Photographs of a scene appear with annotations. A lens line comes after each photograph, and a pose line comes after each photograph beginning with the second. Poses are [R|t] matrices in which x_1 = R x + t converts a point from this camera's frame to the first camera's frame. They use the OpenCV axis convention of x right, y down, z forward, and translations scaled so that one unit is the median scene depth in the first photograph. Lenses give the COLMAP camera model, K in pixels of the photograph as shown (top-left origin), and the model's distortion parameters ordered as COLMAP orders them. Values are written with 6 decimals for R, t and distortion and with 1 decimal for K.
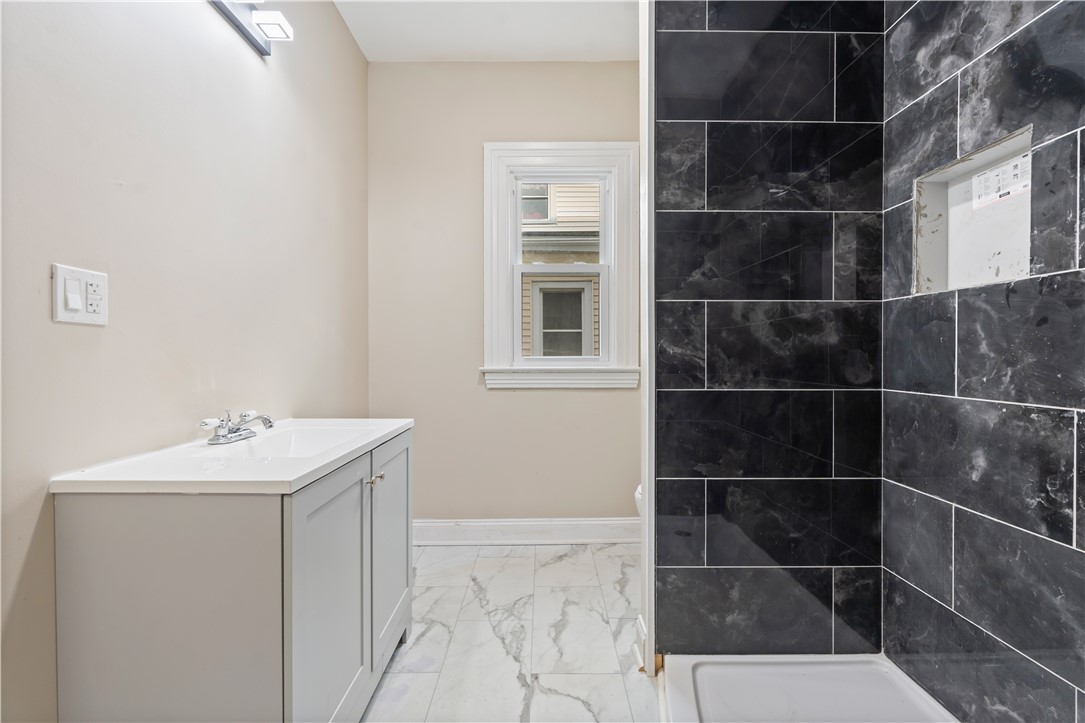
lens RADIAL K [[489.6, 0, 542.1], [0, 489.6, 362.9], [0, 0, 1]] dist [-0.000638, 0.000057]
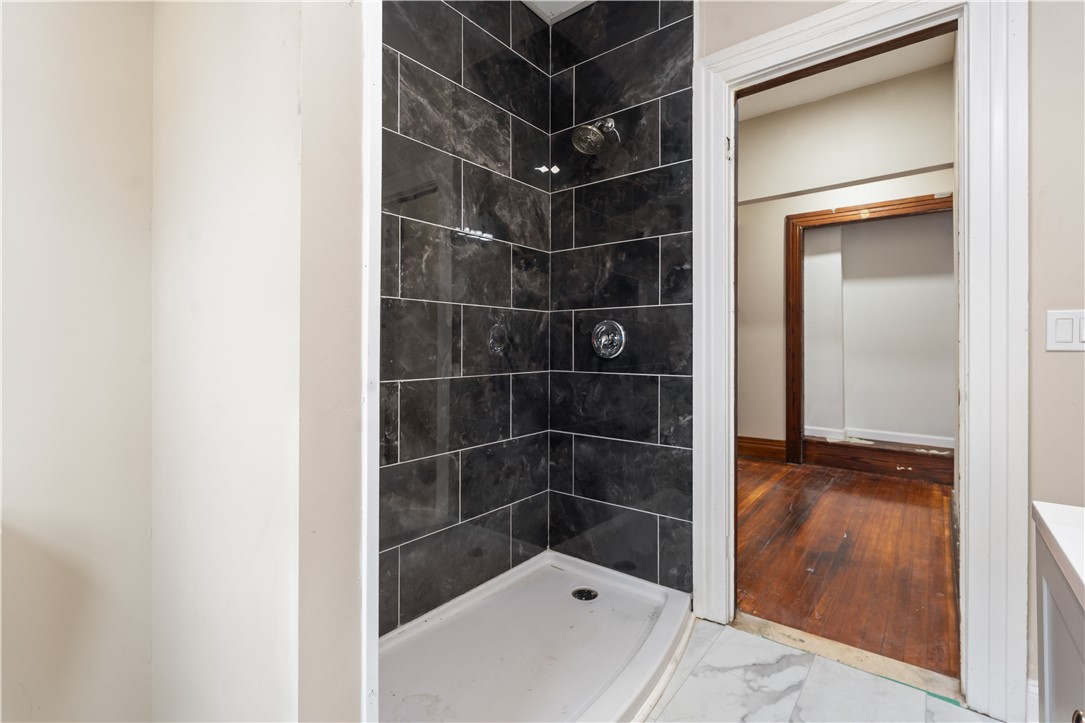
lens RADIAL K [[489.6, 0, 543.4], [0, 489.6, 351.6], [0, 0, 1]] dist [-0.000638, 0.000057]
pose [[-0.773803, 0.000750, 0.633426, -0.359618], [0.006067, 0.999962, 0.006227, -0.013183], [-0.633397, 0.008661, -0.773778, 1.965669]]
